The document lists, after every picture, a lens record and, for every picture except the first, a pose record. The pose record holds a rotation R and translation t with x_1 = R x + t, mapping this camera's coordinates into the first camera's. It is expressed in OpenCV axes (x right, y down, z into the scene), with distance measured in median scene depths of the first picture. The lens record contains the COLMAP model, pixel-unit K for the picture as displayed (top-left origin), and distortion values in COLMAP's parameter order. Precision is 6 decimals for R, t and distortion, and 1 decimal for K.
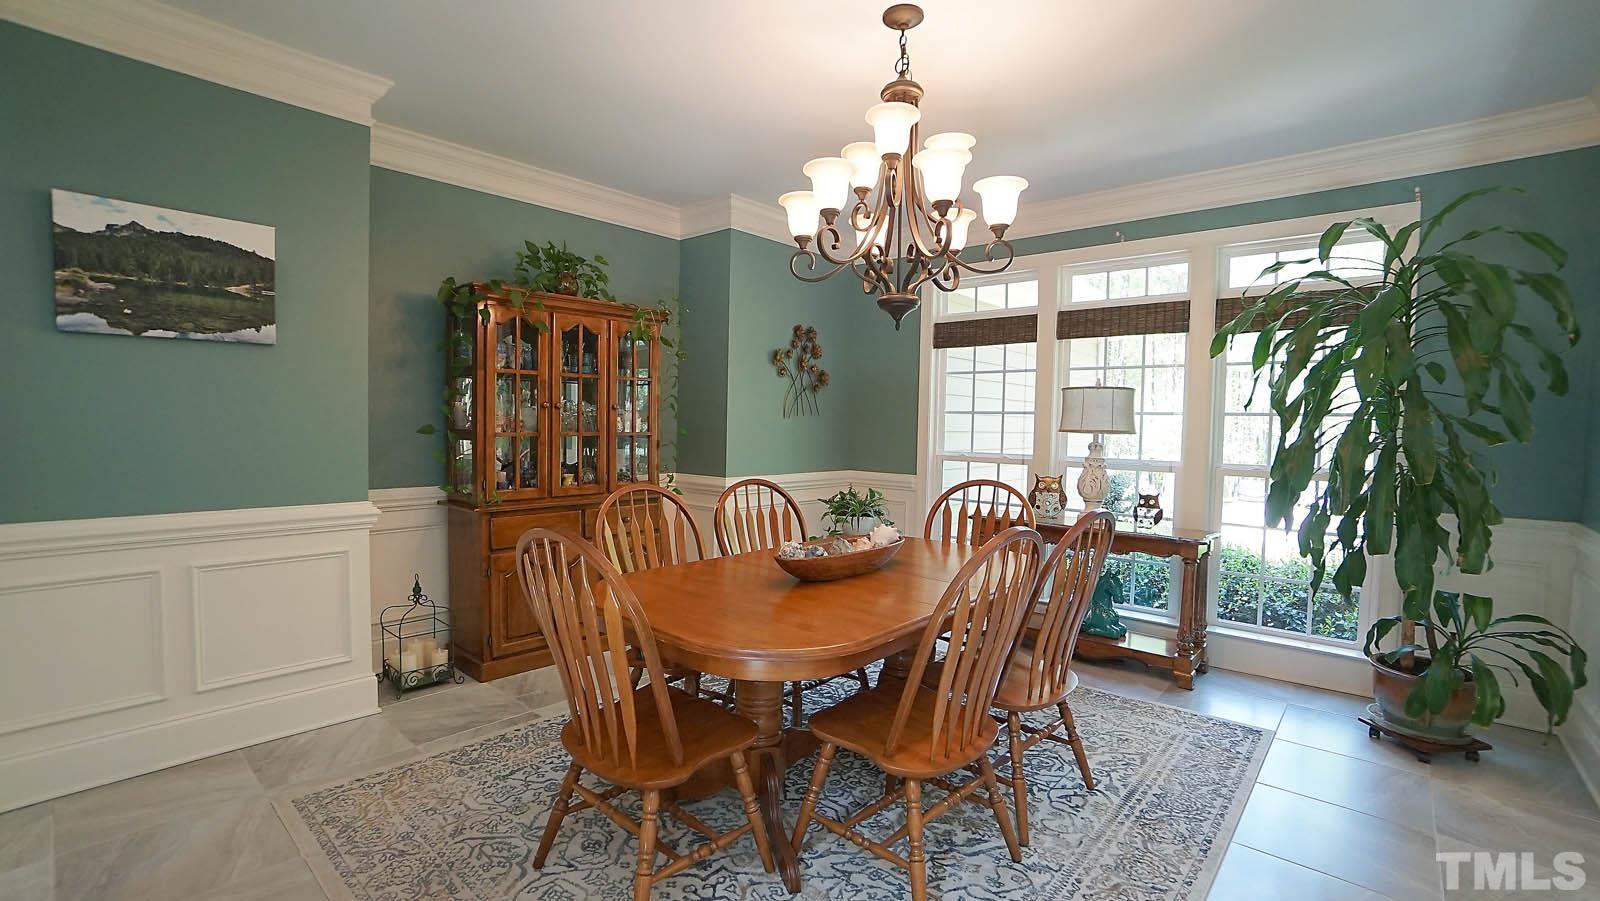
lens RADIAL K [[710.3, 0, 789.3], [0, 710.3, 451.3], [0, 0, 1]] dist [-0.060563, 0.023973]
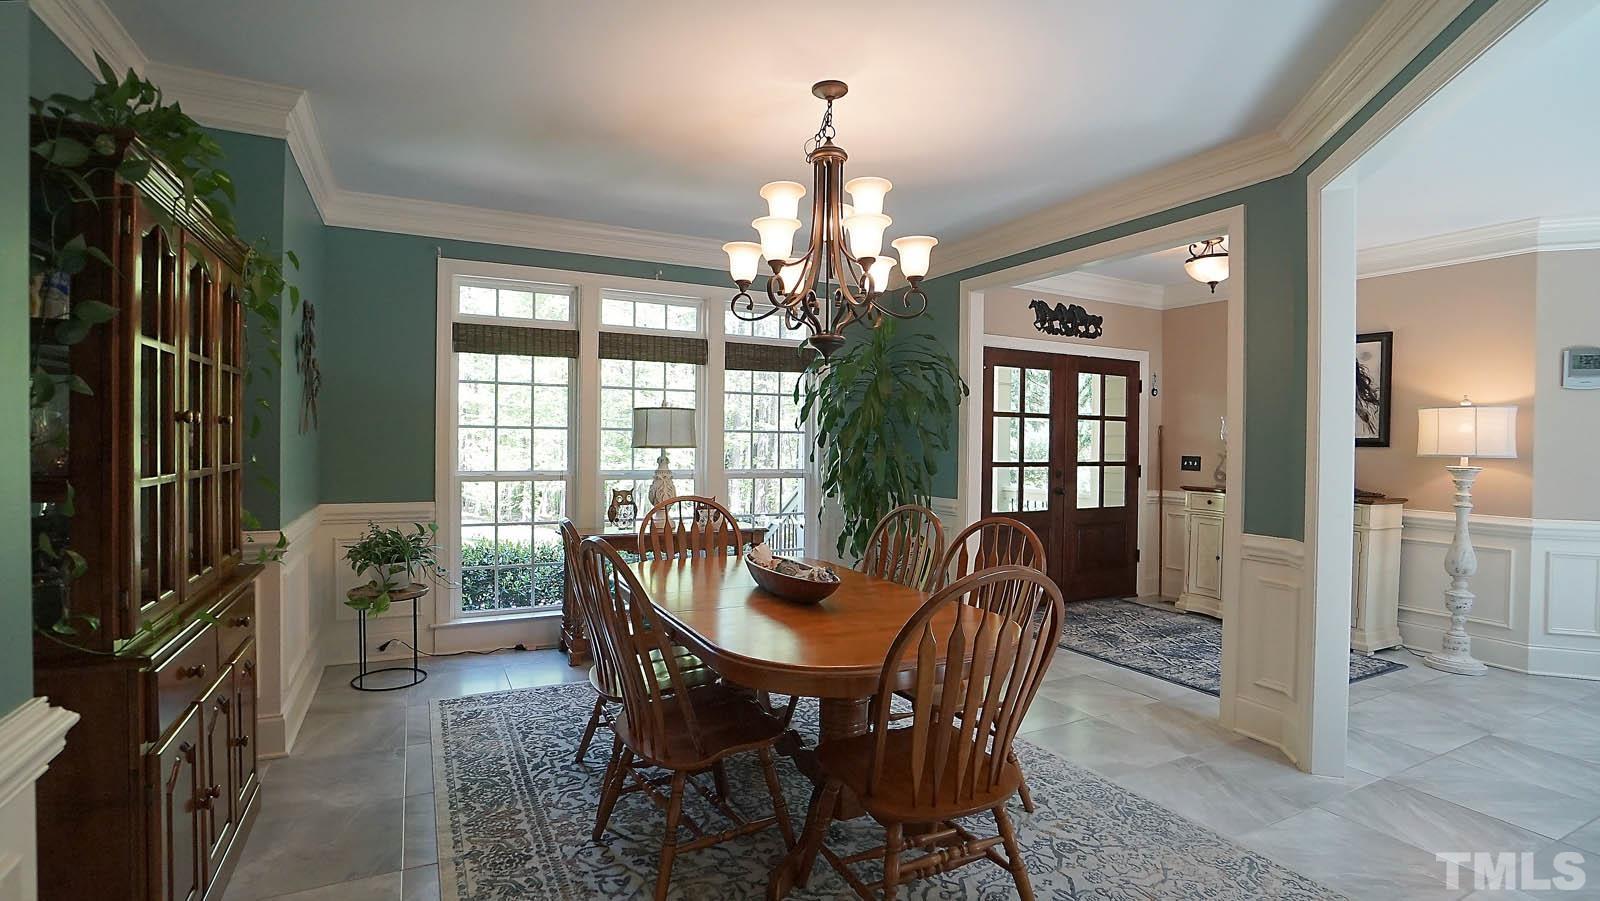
lens RADIAL K [[737.4, 0, 791.8], [0, 737.4, 448.9], [0, 0, 1]] dist [-0.063329, 0.027343]
pose [[0.351510, -0.022348, 0.935917, -0.597503], [0.030765, 0.999451, 0.012310, -0.033189], [-0.935679, 0.024467, 0.352004, 0.396173]]
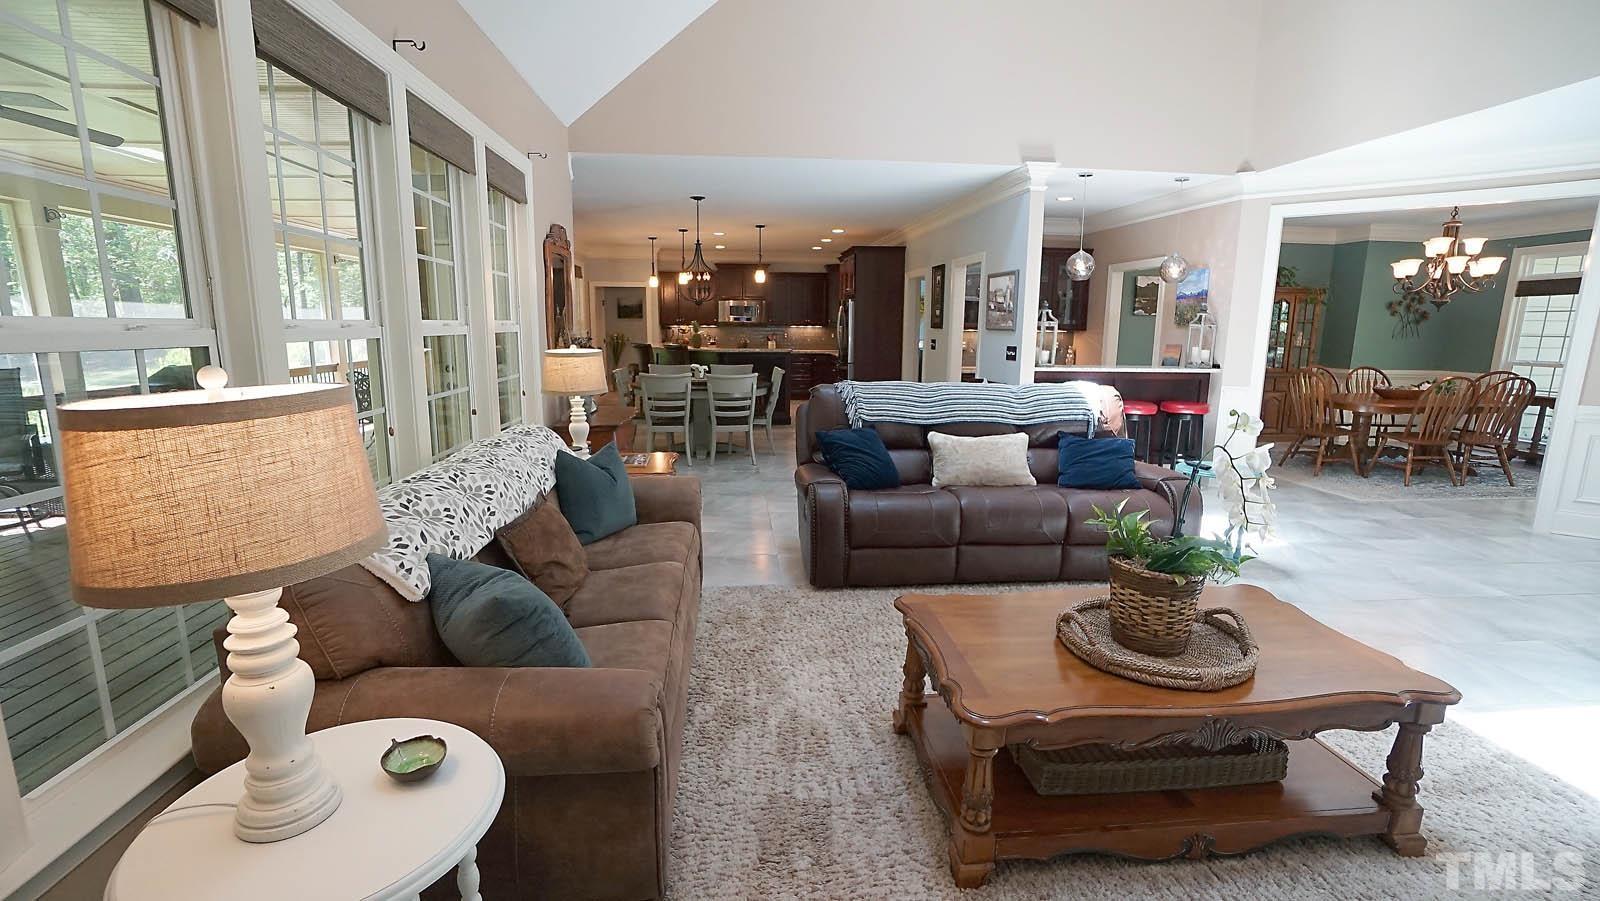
lens RADIAL K [[702.3, 0, 795.5], [0, 702.3, 447.3], [0, 0, 1]] dist [-0.056077, 0.021696]
pose [[0.731691, 0.110022, -0.672699, 0.097690], [-0.024104, 0.990447, 0.135773, 0.036574], [0.681210, -0.083129, 0.727353, -1.697354]]
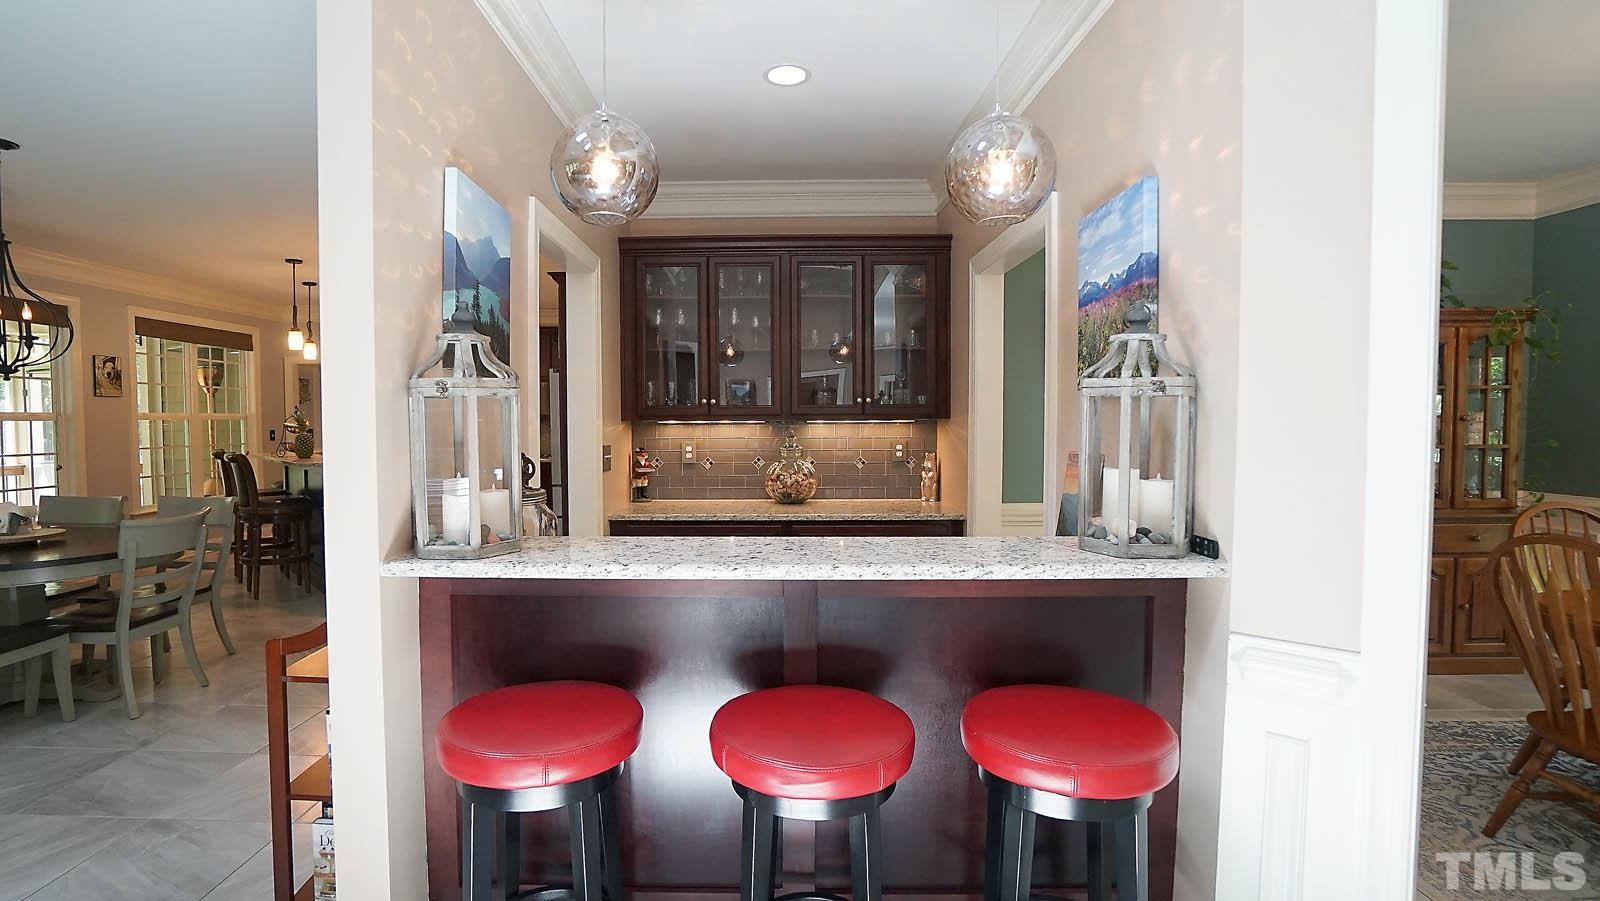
lens RADIAL K [[741.0, 0, 761.0], [0, 741.0, 444.7], [0, 0, 1]] dist [-0.043731, 0.012924]
pose [[0.652881, 0.009258, -0.757404, -0.133287], [-0.018054, 0.999831, -0.003341, -0.006710], [0.757245, 0.015856, 0.652938, -0.343893]]
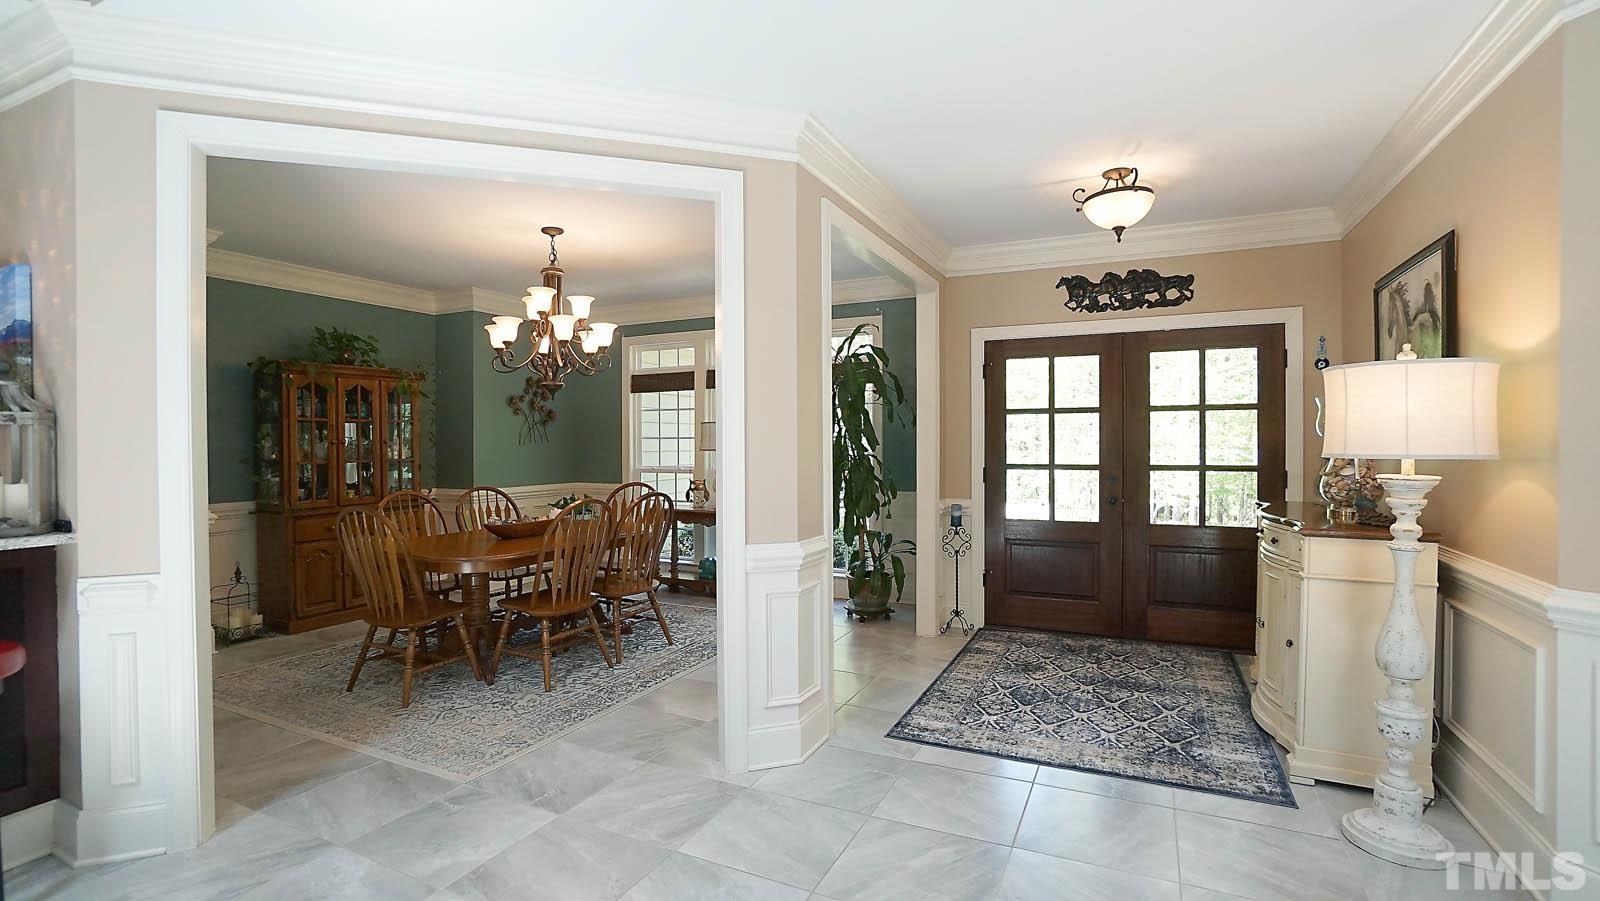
lens RADIAL K [[737.4, 0, 791.8], [0, 737.4, 448.9], [0, 0, 1]] dist [-0.063329, 0.027343]
pose [[0.961741, -0.024876, 0.272827, 0.140705], [0.032670, 0.999177, -0.024062, 0.013873], [-0.272004, 0.032055, 0.961762, -0.622076]]
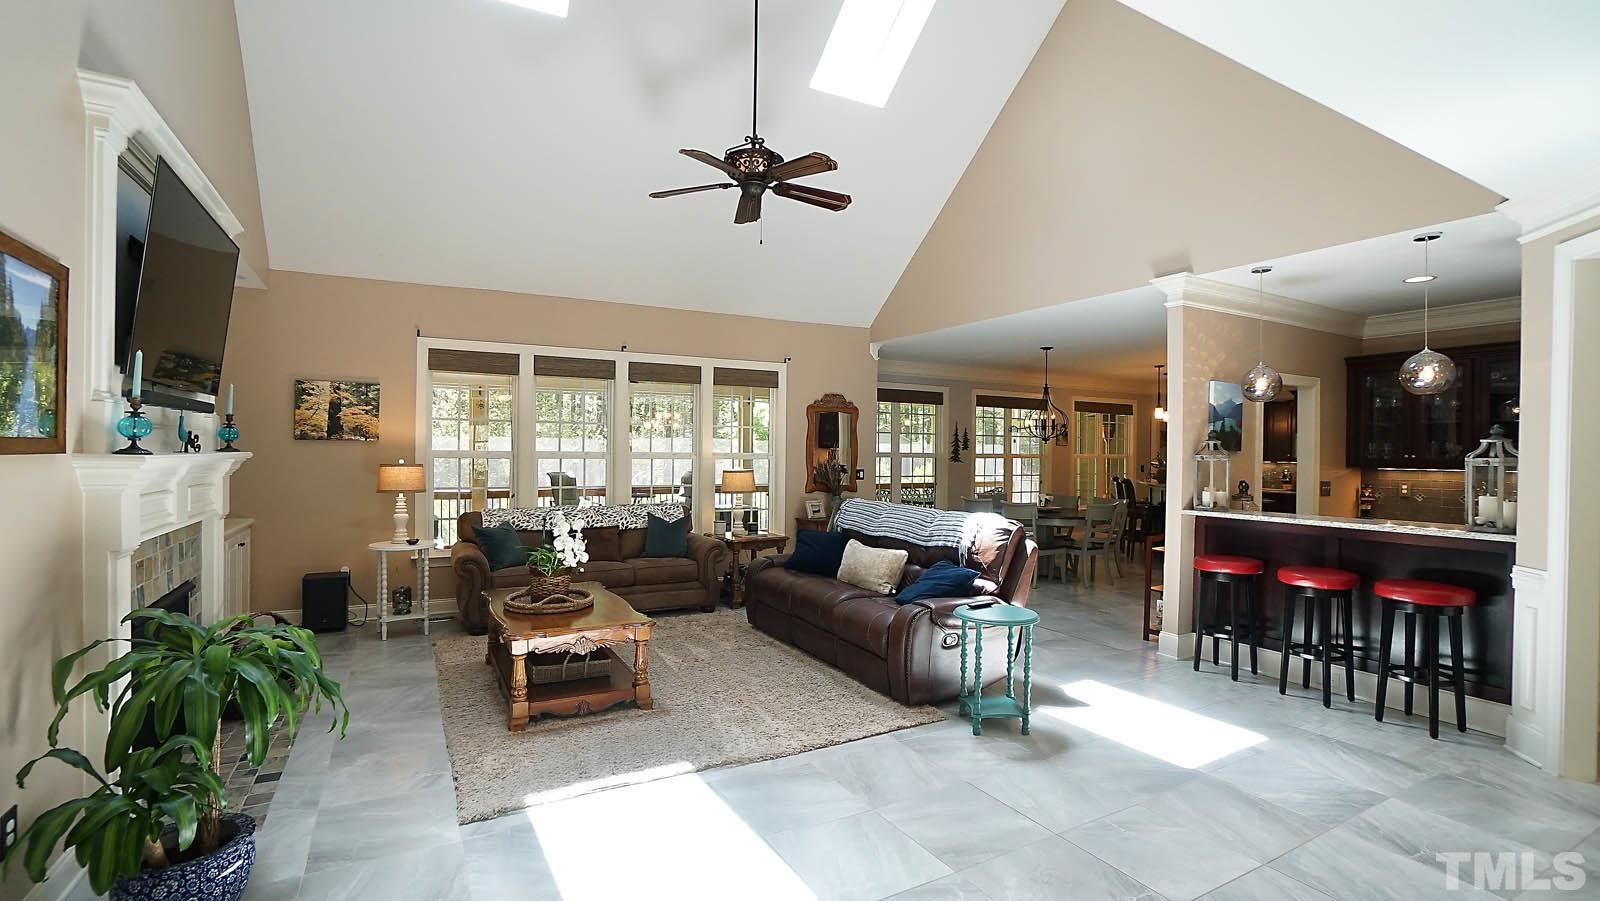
lens RADIAL K [[710.3, 0, 789.3], [0, 710.3, 451.3], [0, 0, 1]] dist [-0.060563, 0.023973]
pose [[-0.331008, -0.017284, -0.943470, 0.852302], [-0.053469, 0.998569, 0.000466, -0.009148], [0.942112, 0.050601, -0.331459, -0.495695]]
